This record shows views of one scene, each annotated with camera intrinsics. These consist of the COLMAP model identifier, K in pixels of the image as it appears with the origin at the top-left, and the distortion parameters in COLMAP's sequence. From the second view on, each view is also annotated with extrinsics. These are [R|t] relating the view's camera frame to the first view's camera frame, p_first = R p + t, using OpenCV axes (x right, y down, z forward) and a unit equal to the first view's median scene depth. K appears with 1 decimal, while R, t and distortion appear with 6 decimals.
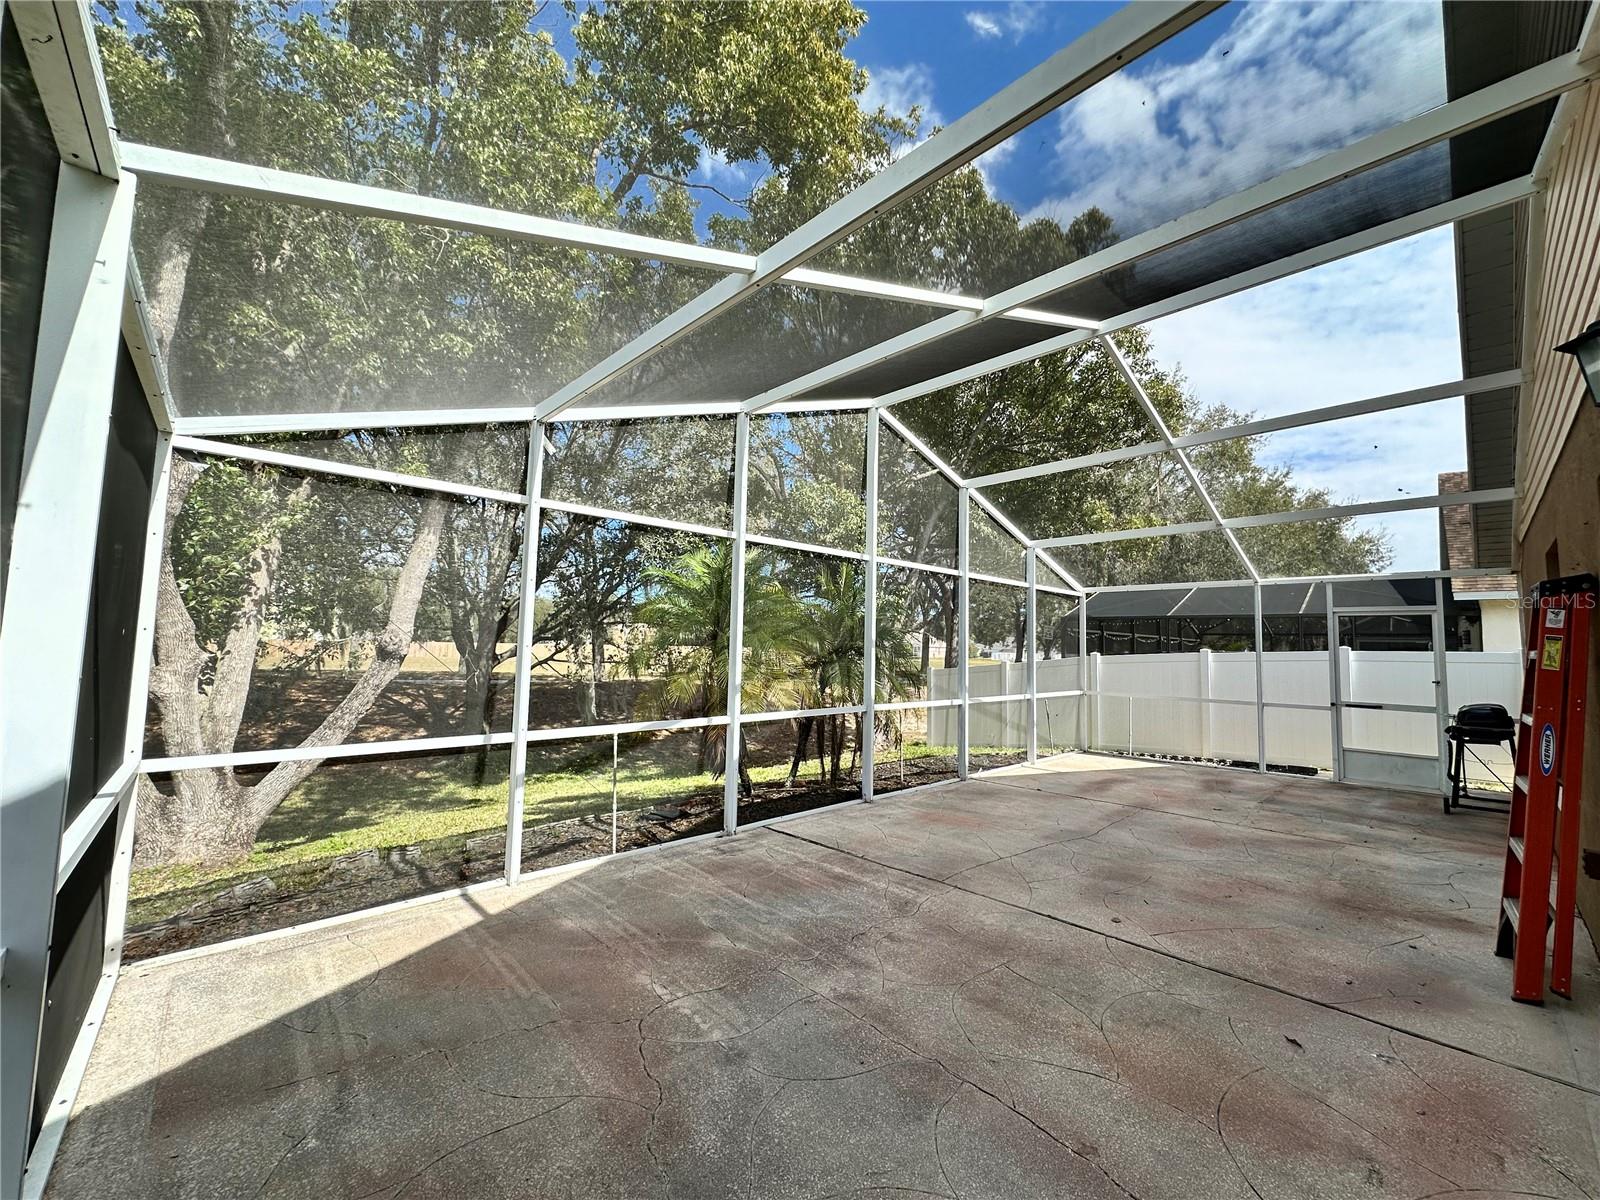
lens RADIAL K [[638.8, 0, 792.0], [0, 638.8, 601.8], [0, 0, 1]] dist [0.001537, 0.000192]
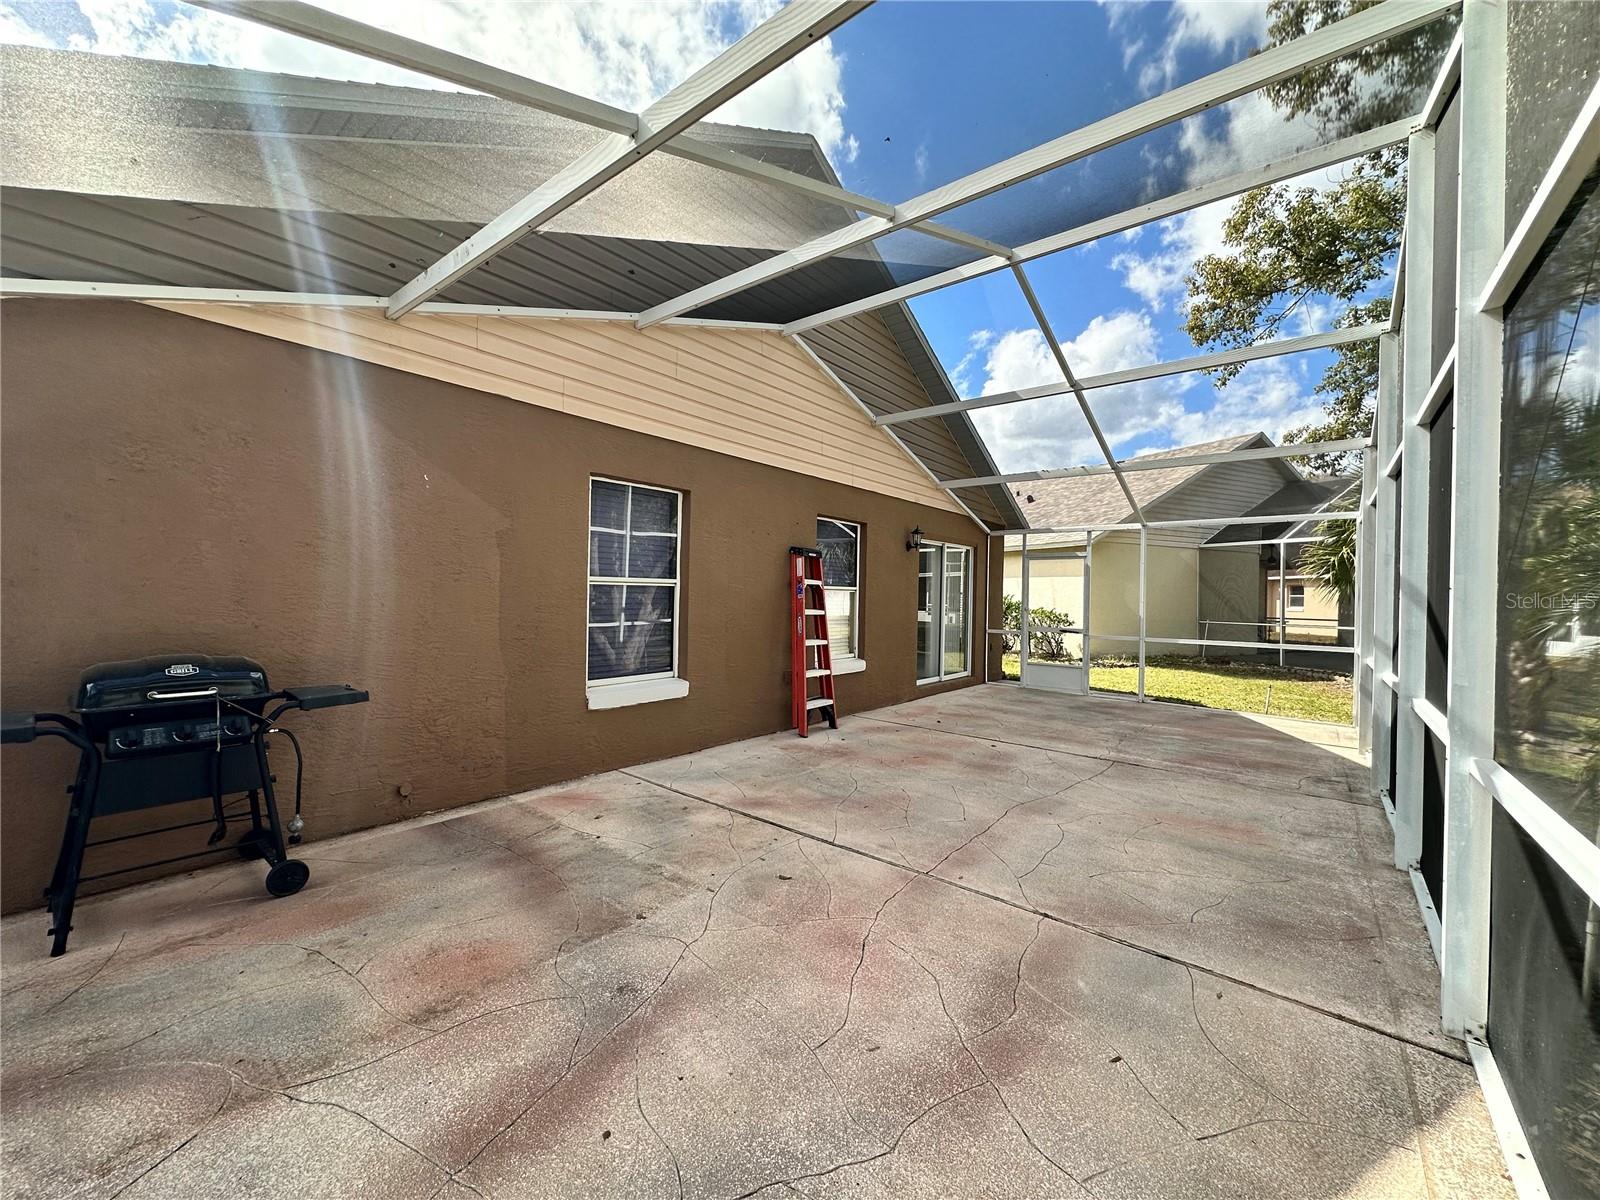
lens RADIAL K [[638.8, 0, 802.0], [0, 638.8, 597.1], [0, 0, 1]] dist [0.001537, 0.000192]
pose [[-0.988189, -0.035936, -0.148968, 1.147122], [-0.025103, 0.996944, -0.073979, 0.216898], [0.151171, -0.069366, -0.986071, 2.359616]]
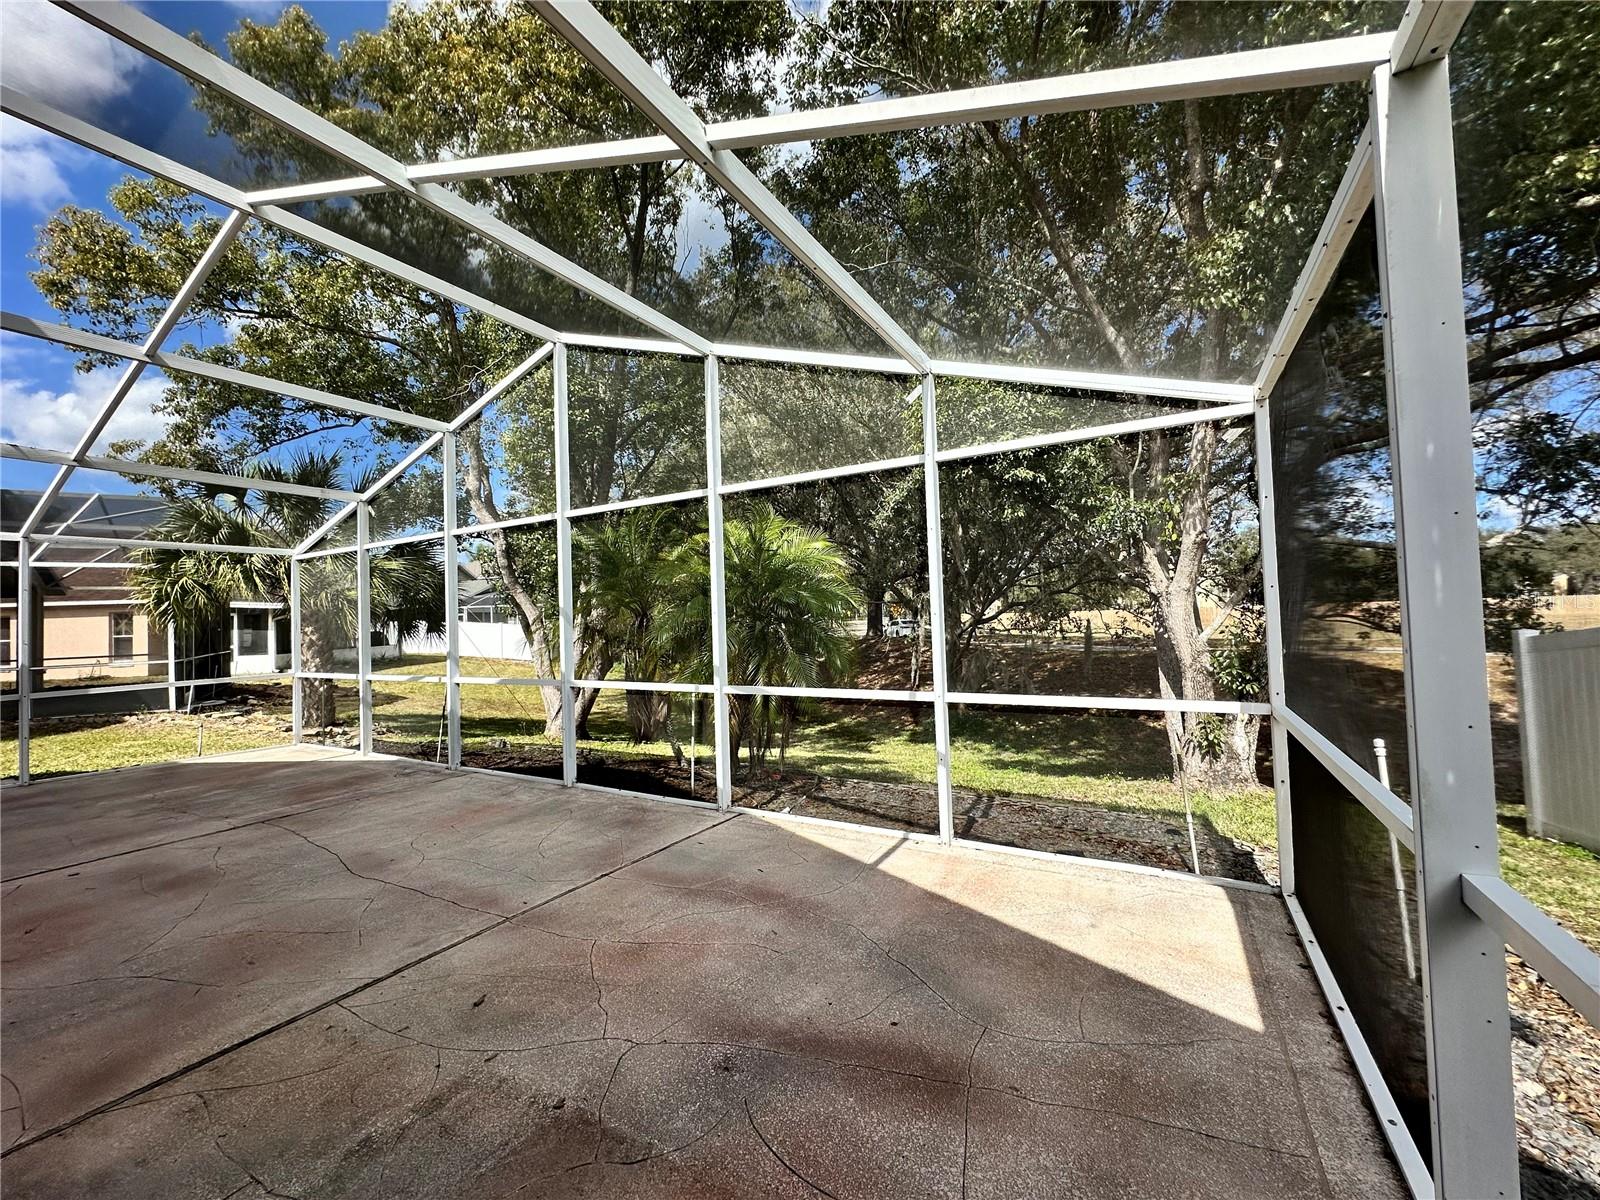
lens RADIAL K [[638.8, 0, 792.9], [0, 638.8, 597.0], [0, 0, 1]] dist [0.001537, 0.000192]
pose [[0.294871, -0.057072, -0.953831, 1.728579], [0.108788, 0.993729, -0.025829, 0.171993], [0.949324, -0.096149, 0.299231, 1.687752]]
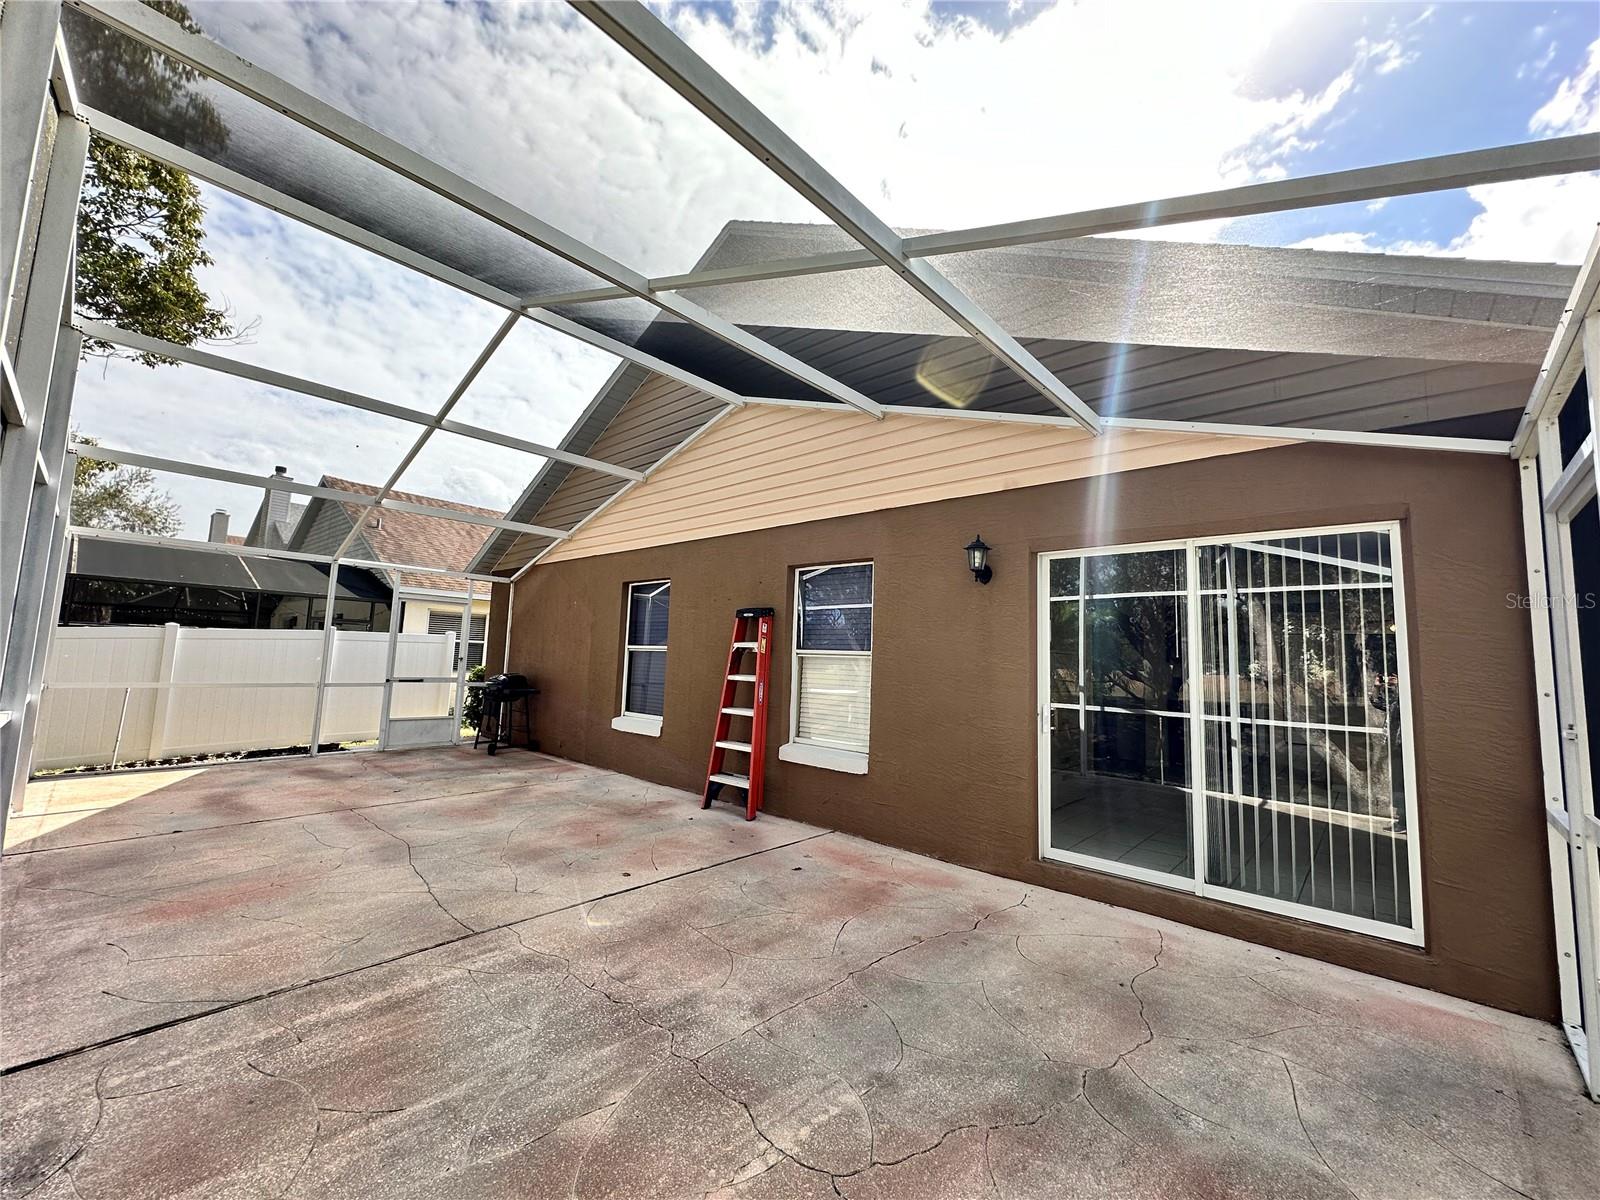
lens RADIAL K [[638.8, 0, 799.2], [0, 638.8, 597.3], [0, 0, 1]] dist [0.001537, 0.000192]
pose [[-0.084999, 0.074617, 0.993583, -0.630081], [-0.110912, 0.990286, -0.083858, 0.058995], [-0.990189, -0.117328, -0.075897, 0.753872]]
